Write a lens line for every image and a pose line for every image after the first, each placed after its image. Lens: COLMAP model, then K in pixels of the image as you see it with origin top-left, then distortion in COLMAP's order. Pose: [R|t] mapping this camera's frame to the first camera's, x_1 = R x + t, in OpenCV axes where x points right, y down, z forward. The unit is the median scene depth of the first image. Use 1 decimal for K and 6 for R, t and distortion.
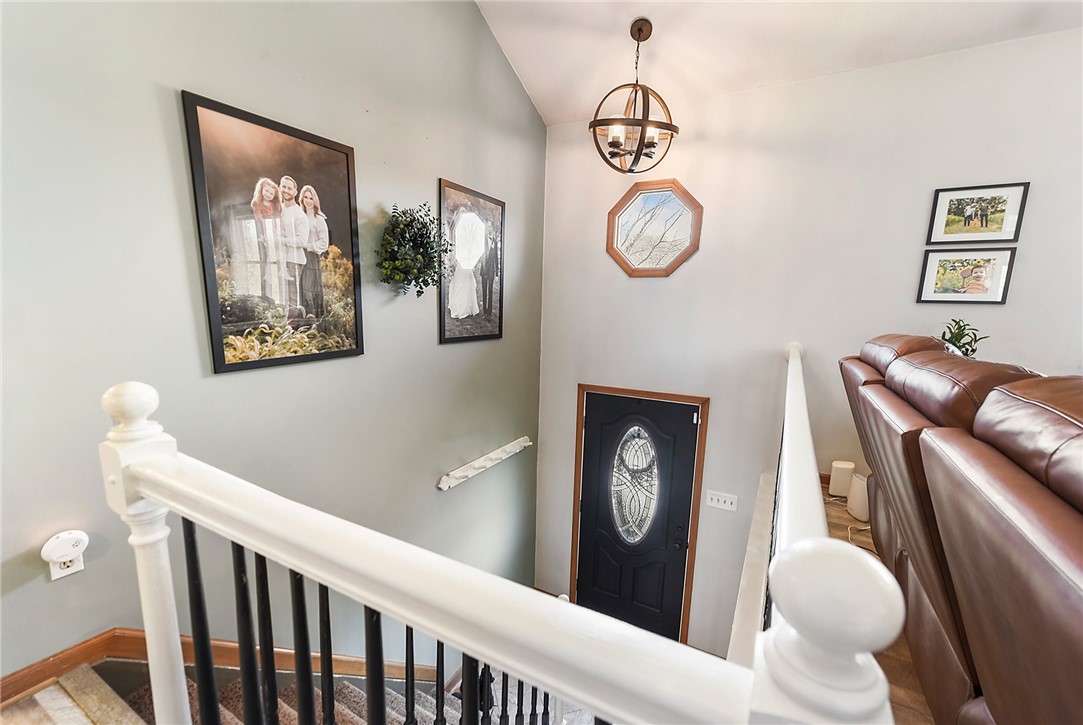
lens RADIAL K [[447.8, 0, 521.3], [0, 447.8, 380.0], [0, 0, 1]] dist [-0.000120, -0.000156]
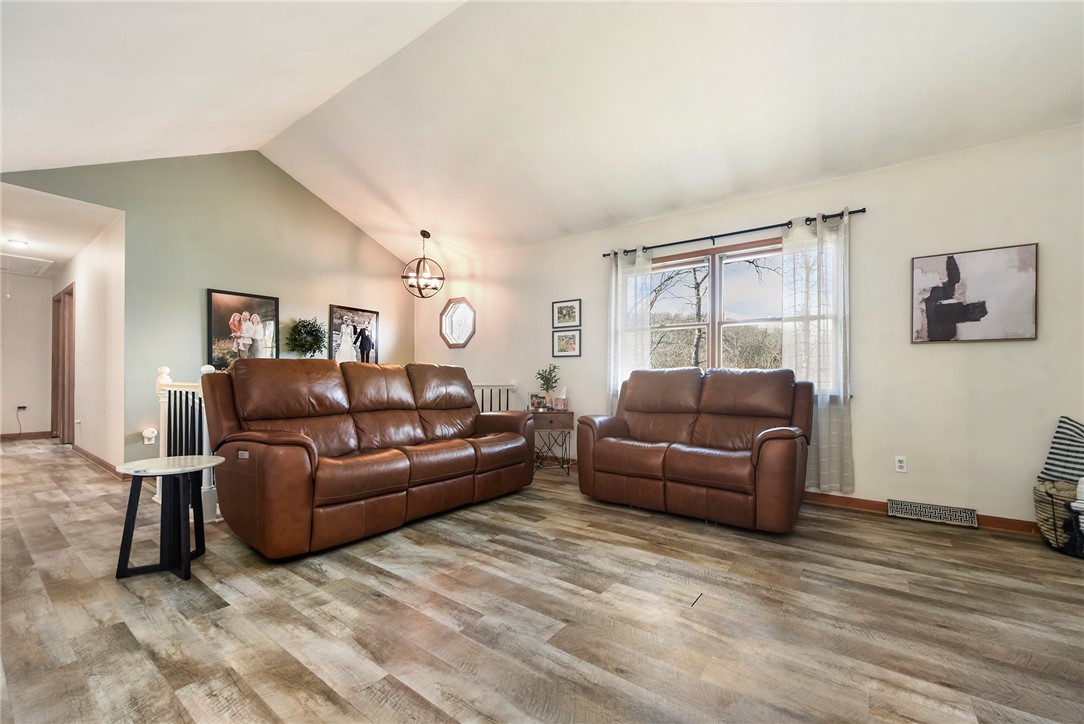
lens RADIAL K [[445.1, 0, 517.9], [0, 445.1, 379.2], [0, 0, 1]] dist [0.005030, -0.000127]
pose [[0.990467, -0.010342, -0.137362, 1.057712], [-0.014234, 0.984155, -0.176736, 0.283066], [0.137014, 0.177007, 0.974626, -0.946410]]
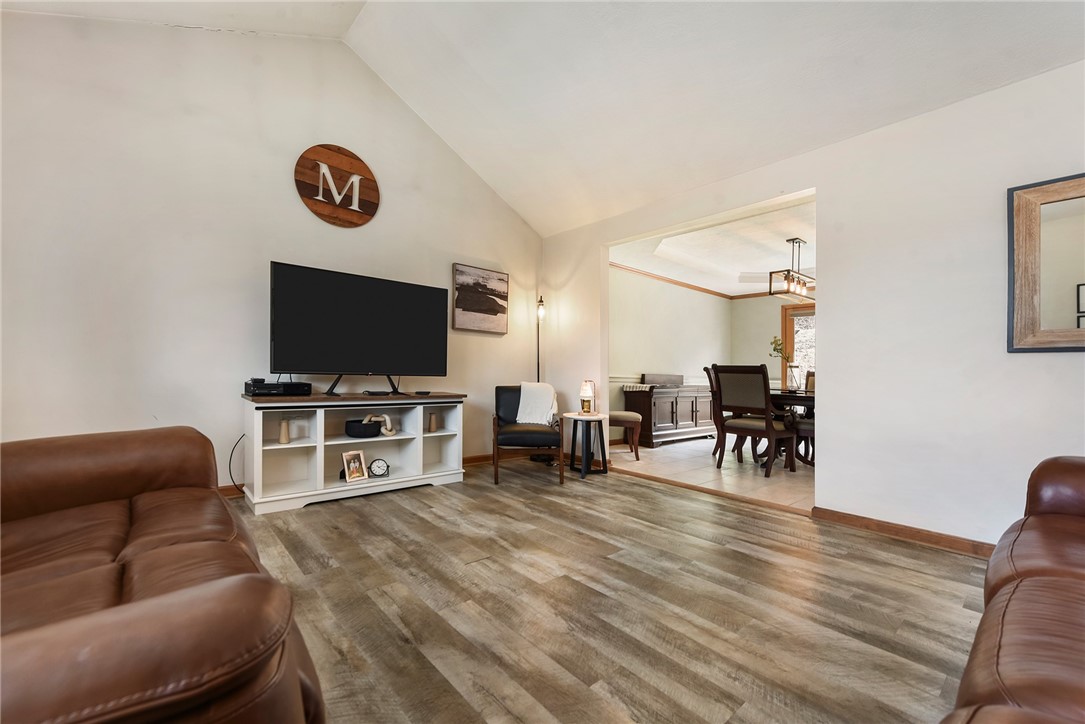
lens RADIAL K [[433.9, 0, 524.8], [0, 433.9, 362.7], [0, 0, 1]] dist [0.002243, -0.000078]
pose [[-0.944722, -0.034054, 0.326099, 0.915327], [0.015788, 0.988713, 0.148987, 0.021951], [-0.327492, 0.145900, -0.933521, 0.658261]]
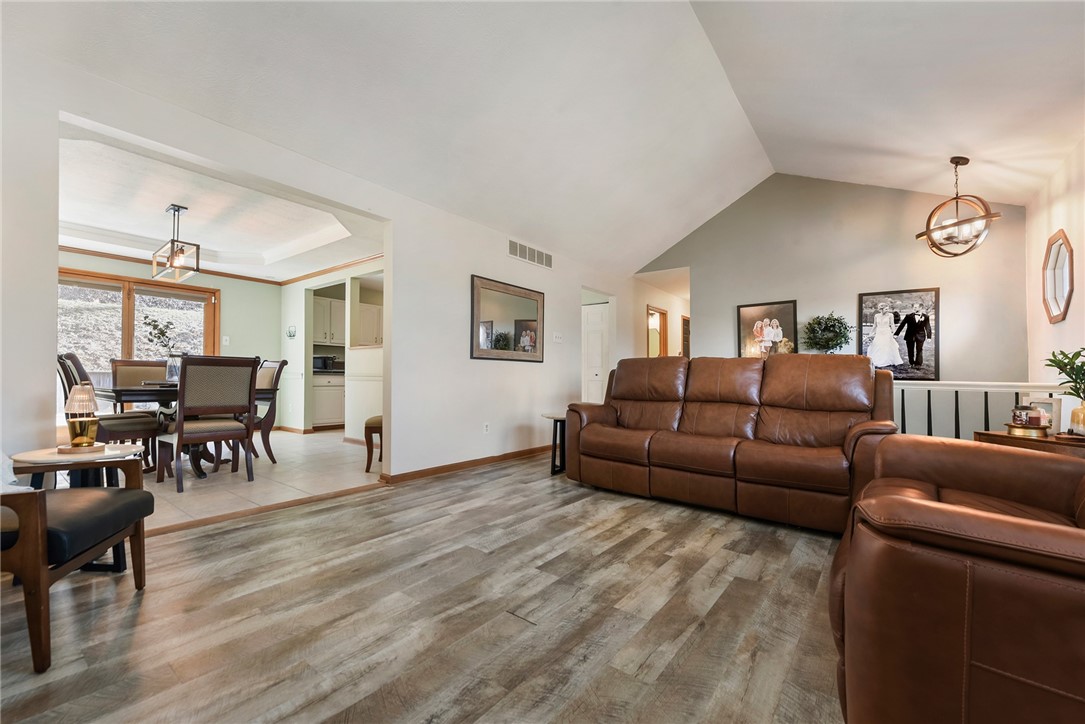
lens RADIAL K [[432.1, 0, 552.0], [0, 432.1, 386.3], [0, 0, 1]] dist [0.009893, -0.000152]
pose [[-0.120228, -0.002430, -0.992743, 1.909133], [-0.192734, 0.981028, 0.020940, 0.161847], [0.973858, 0.193853, -0.118415, 0.009533]]
